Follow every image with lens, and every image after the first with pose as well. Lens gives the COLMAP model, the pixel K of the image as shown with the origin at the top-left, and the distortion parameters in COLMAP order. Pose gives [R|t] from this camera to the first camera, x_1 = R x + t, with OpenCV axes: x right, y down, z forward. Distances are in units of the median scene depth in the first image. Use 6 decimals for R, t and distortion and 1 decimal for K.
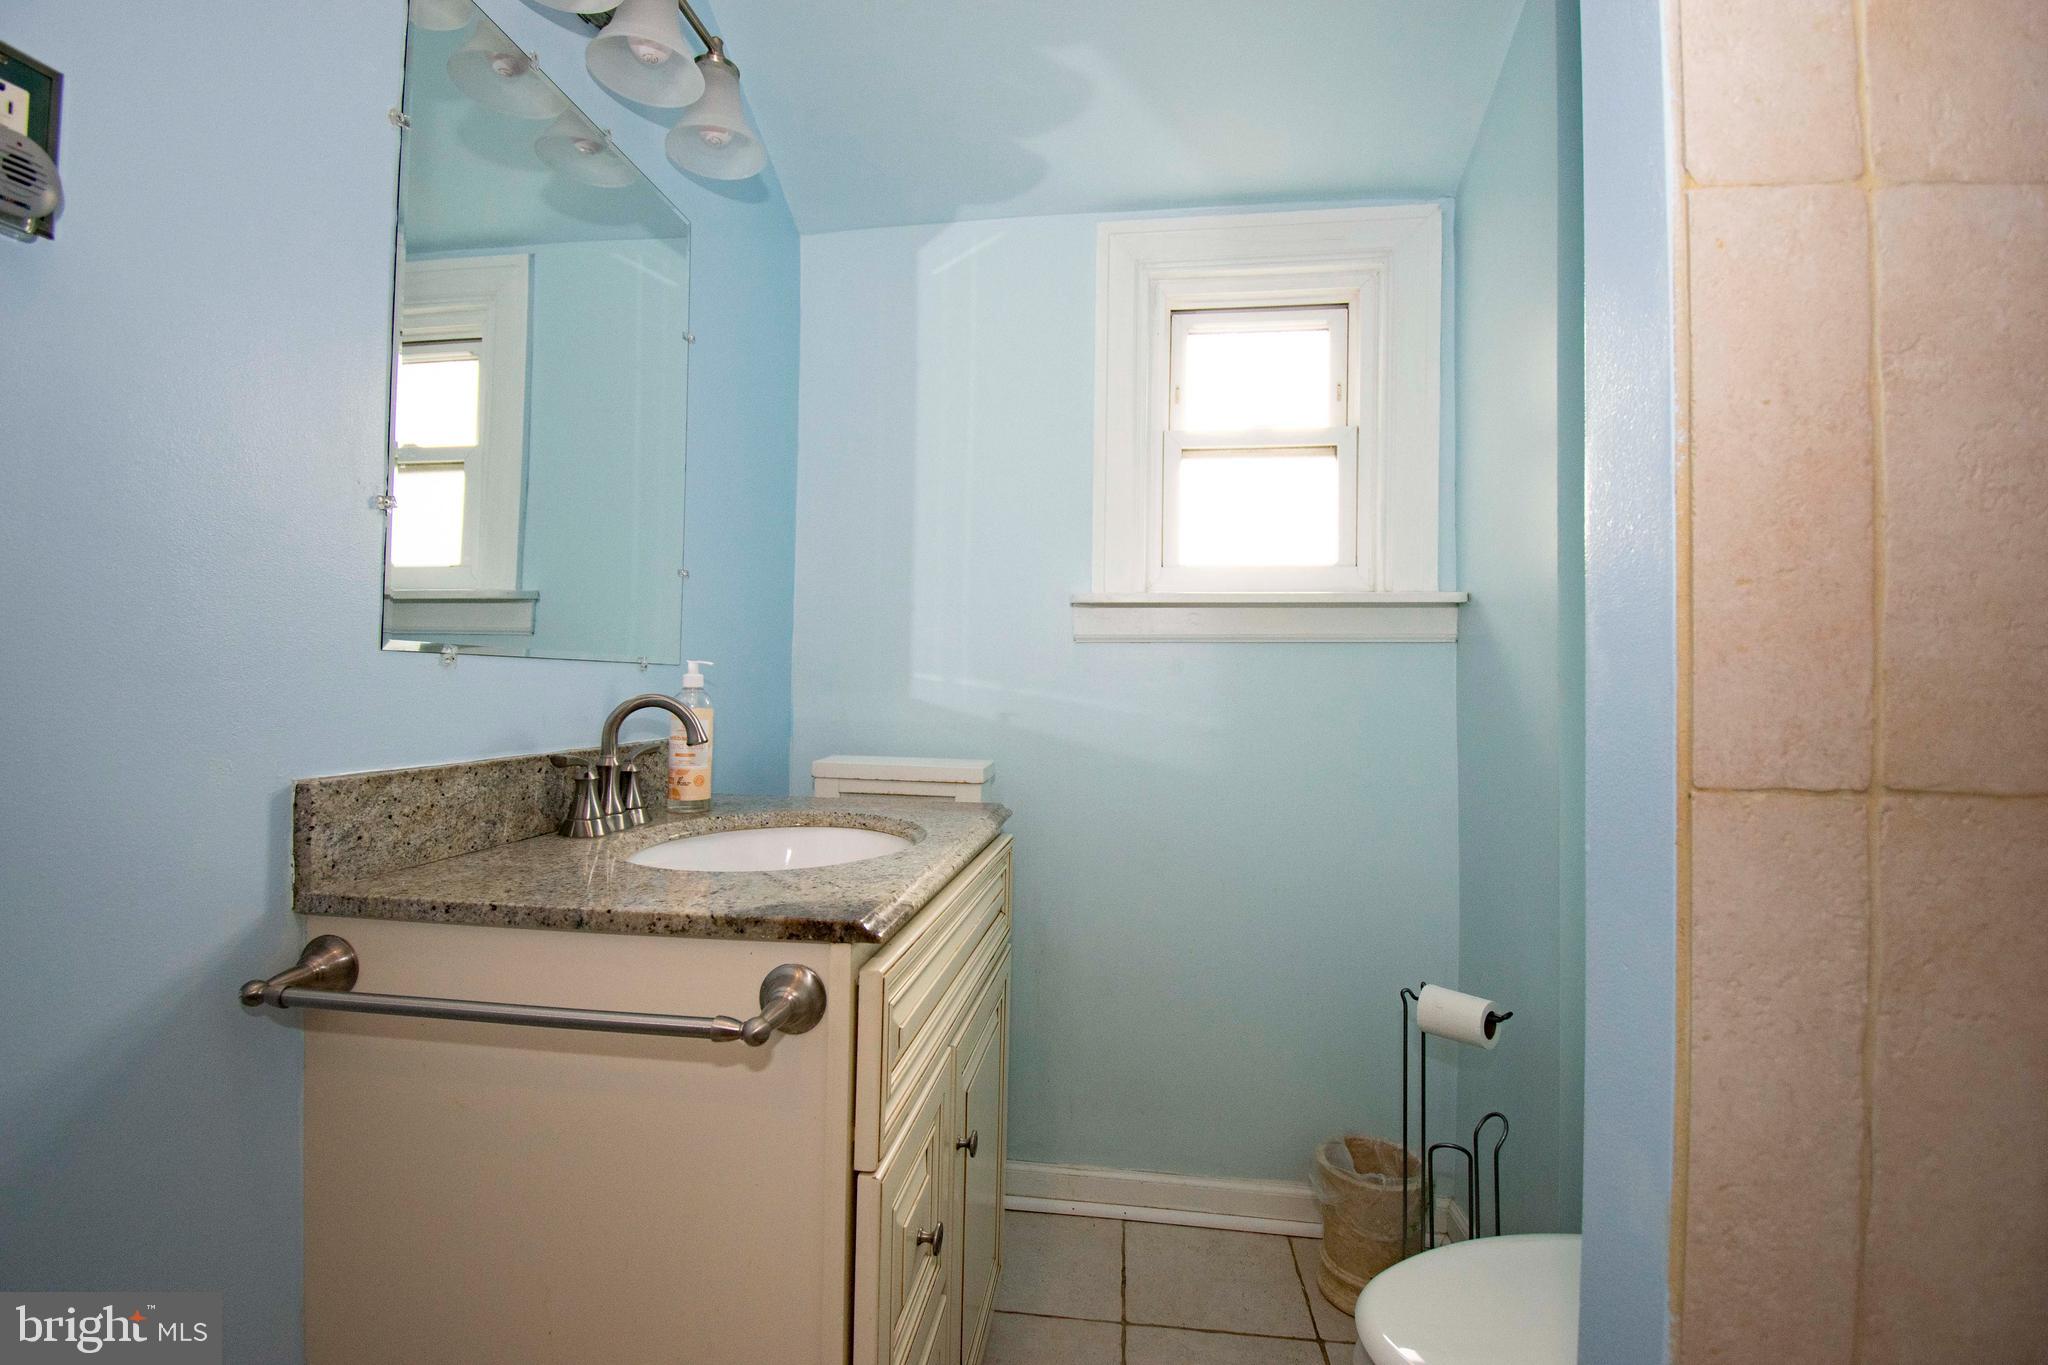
lens RADIAL K [[906.5, 0, 1026.2], [0, 906.5, 664.9], [0, 0, 1]] dist [0.021613, -0.026234]
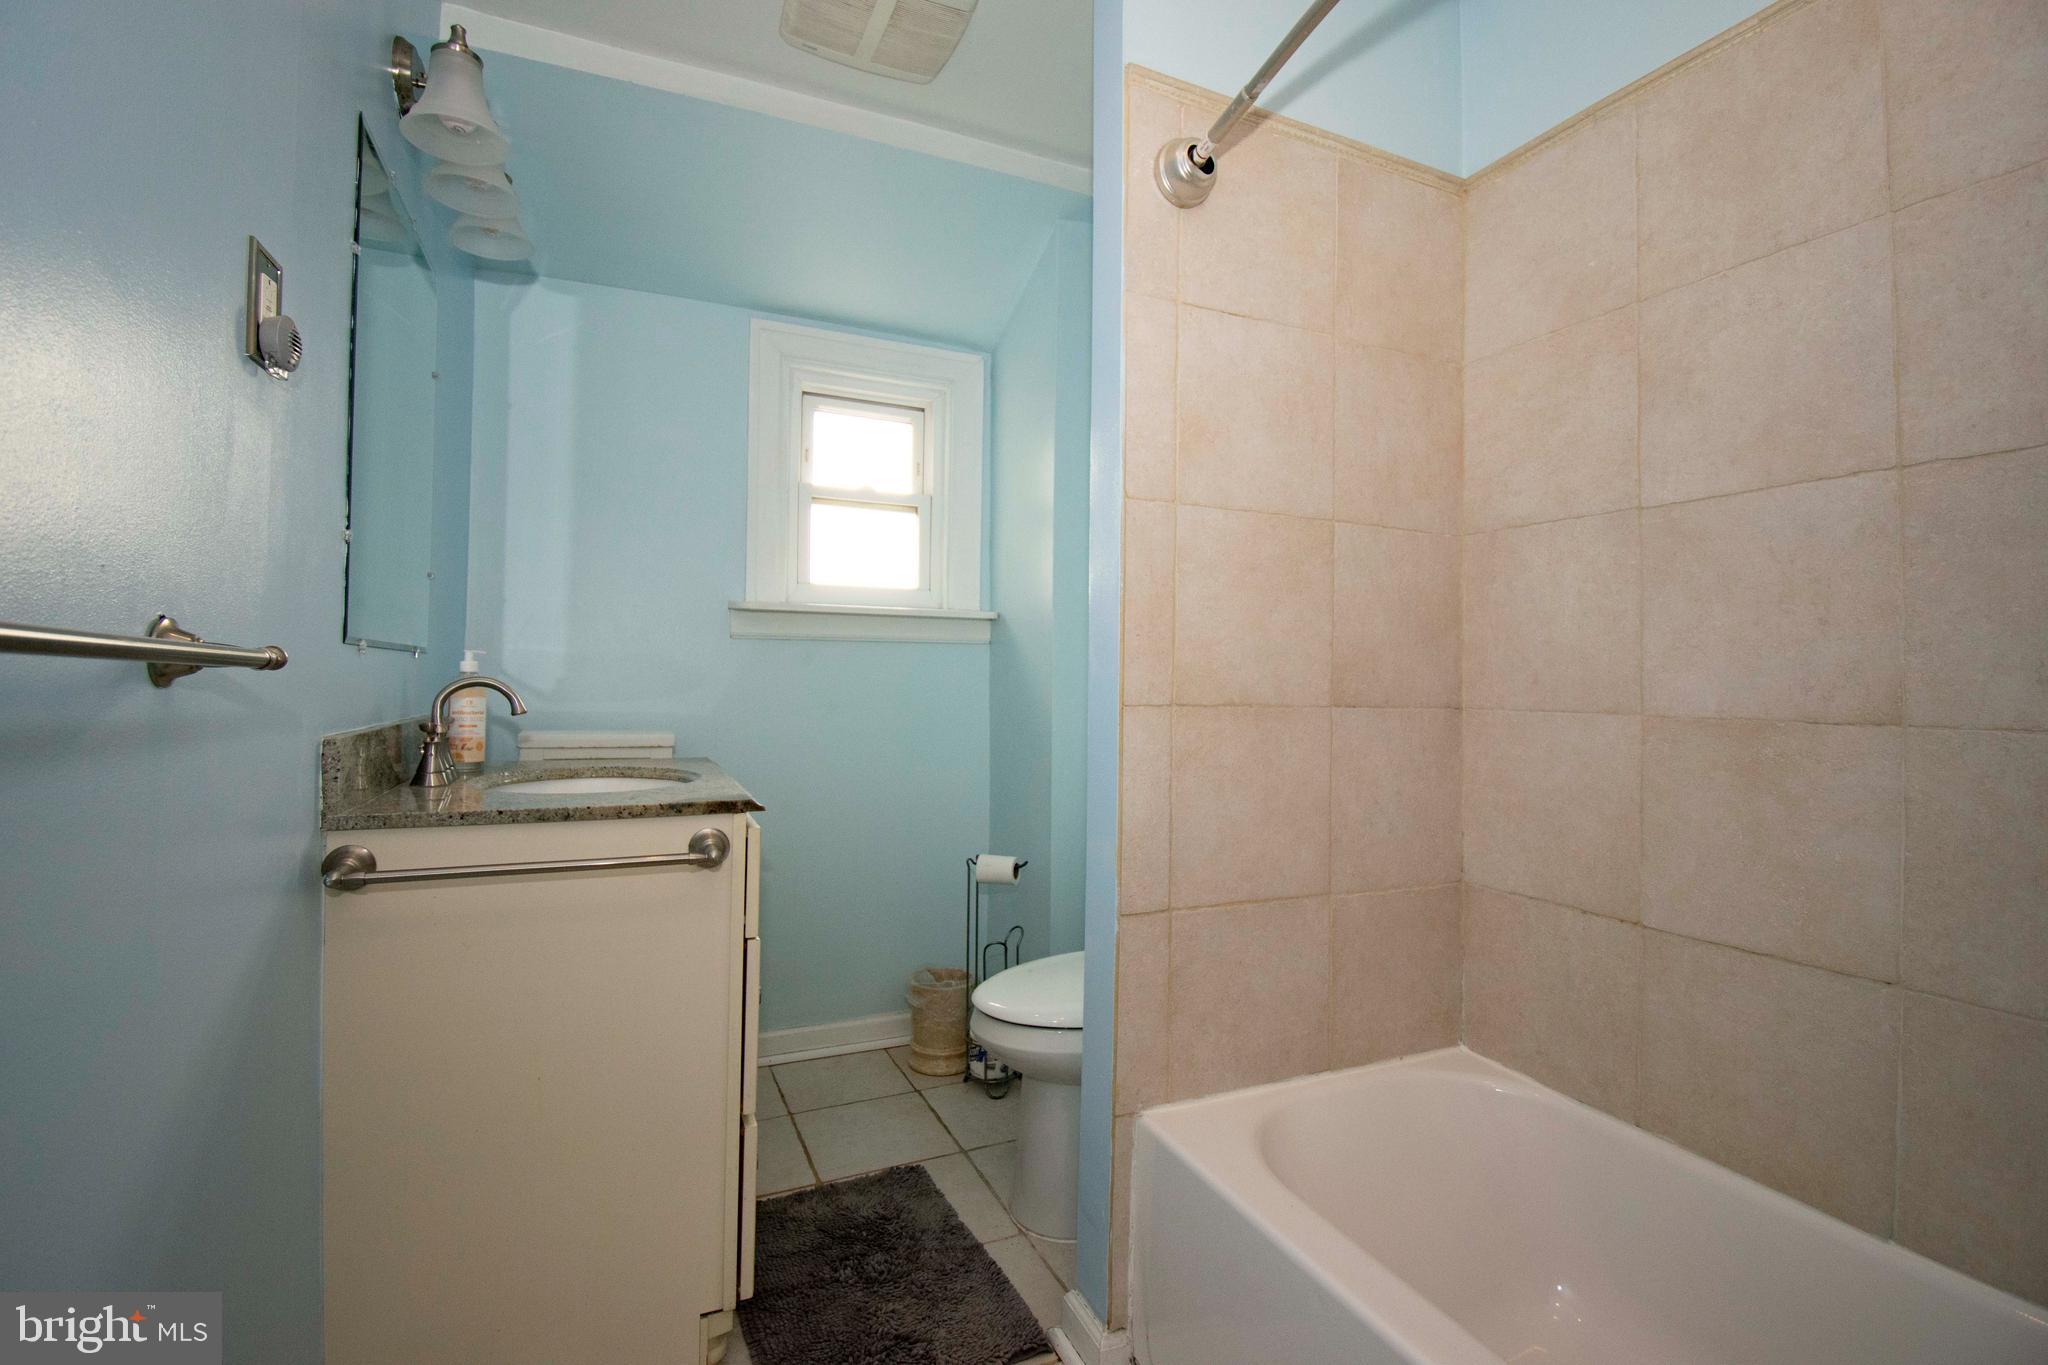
lens RADIAL K [[906.5, 0, 1026.2], [0, 906.5, 664.9], [0, 0, 1]] dist [0.021613, -0.026234]
pose [[0.853339, 0.005724, 0.521325, -0.599397], [-0.012414, 0.999879, 0.009342, -0.010093], [-0.521208, -0.014444, 0.853307, -0.750076]]
